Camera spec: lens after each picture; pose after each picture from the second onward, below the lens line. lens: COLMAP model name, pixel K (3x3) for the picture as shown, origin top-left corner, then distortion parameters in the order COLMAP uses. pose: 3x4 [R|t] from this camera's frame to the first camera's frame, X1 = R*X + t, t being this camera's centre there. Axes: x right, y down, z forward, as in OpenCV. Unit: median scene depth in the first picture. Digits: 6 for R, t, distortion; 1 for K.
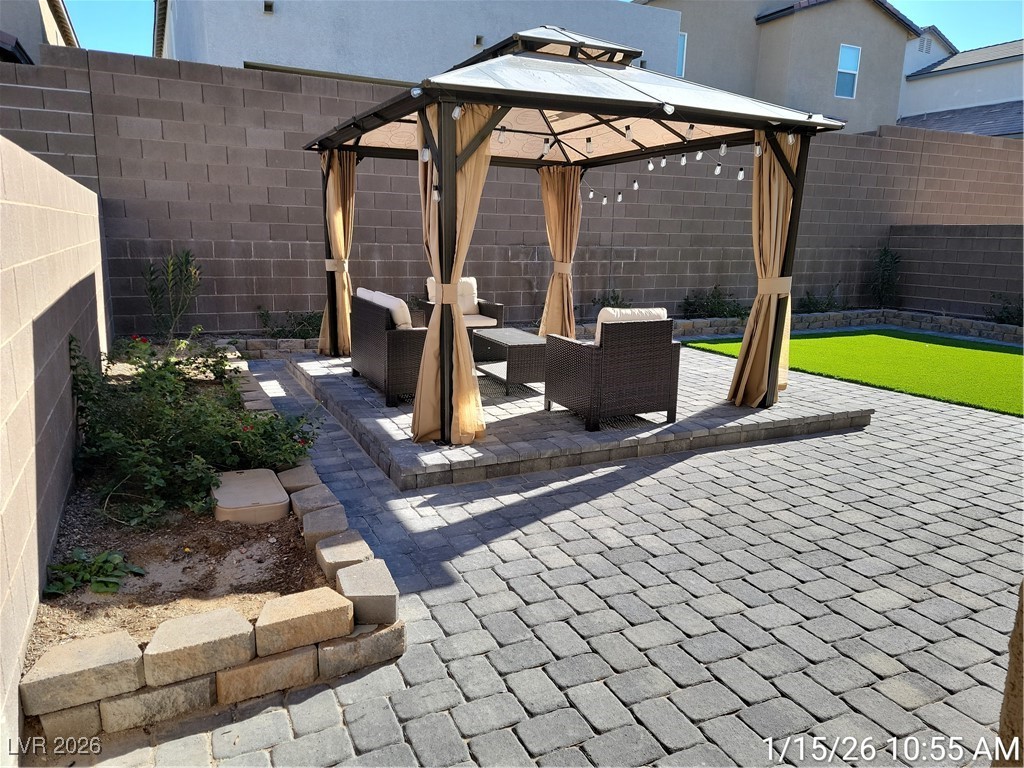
lens RADIAL K [[713.3, 0, 512.0], [0, 713.3, 384.0], [0, 0, 1]] dist [0.004452, 0.000411]
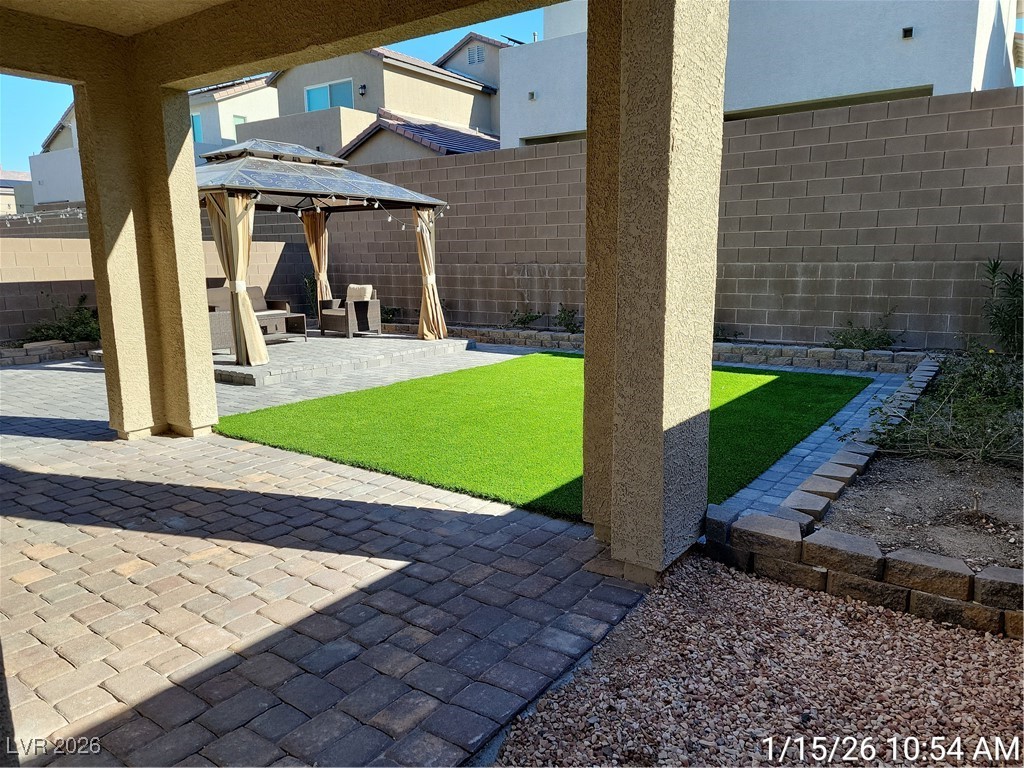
lens RADIAL K [[713.3, 0, 512.0], [0, 713.3, 384.0], [0, 0, 1]] dist [0.004452, 0.000411]
pose [[0.462544, 0.134058, -0.876402, 1.090321], [-0.162945, 0.984518, 0.064597, -0.067095], [0.871494, 0.112927, 0.477227, 0.418983]]
